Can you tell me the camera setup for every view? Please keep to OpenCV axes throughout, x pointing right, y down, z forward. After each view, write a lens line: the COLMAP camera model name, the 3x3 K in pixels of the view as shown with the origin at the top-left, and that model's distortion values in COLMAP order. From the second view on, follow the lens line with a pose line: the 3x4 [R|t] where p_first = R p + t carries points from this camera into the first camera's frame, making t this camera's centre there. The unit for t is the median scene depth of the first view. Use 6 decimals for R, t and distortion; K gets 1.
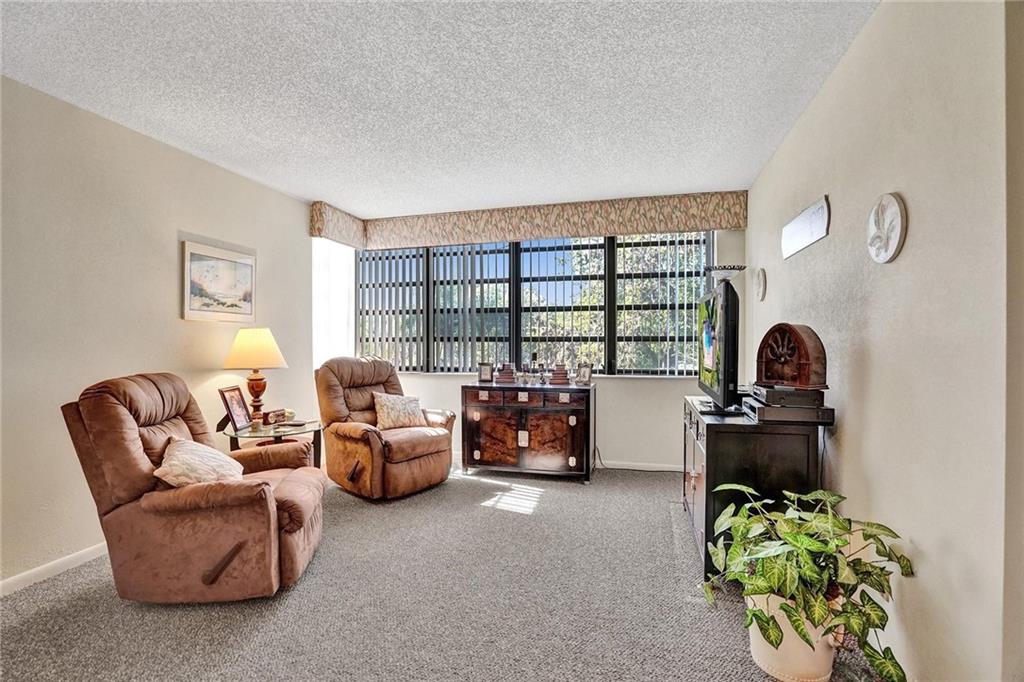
lens RADIAL K [[481.1, 0, 504.3], [0, 481.1, 347.9], [0, 0, 1]] dist [-0.023573, 0.001475]
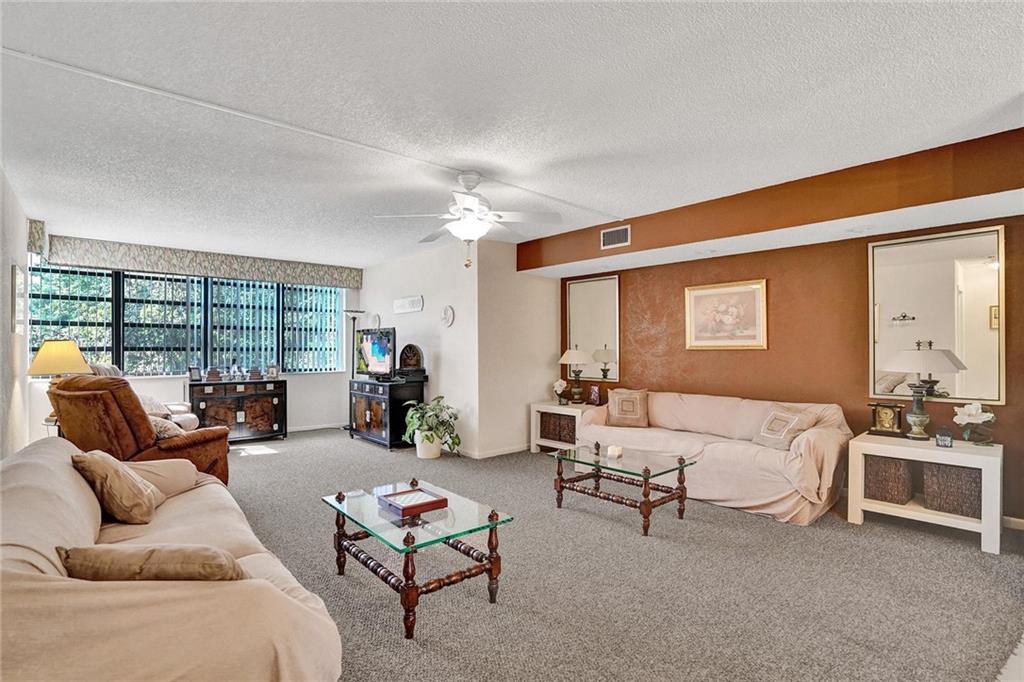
lens RADIAL K [[481.1, 0, 510.8], [0, 481.1, 347.8], [0, 0, 1]] dist [-0.023573, 0.001475]
pose [[0.540665, 0.003500, 0.841231, -0.747804], [0.010126, 0.999892, -0.010669, 0.001185], [-0.841177, 0.014287, 0.540571, -0.493041]]
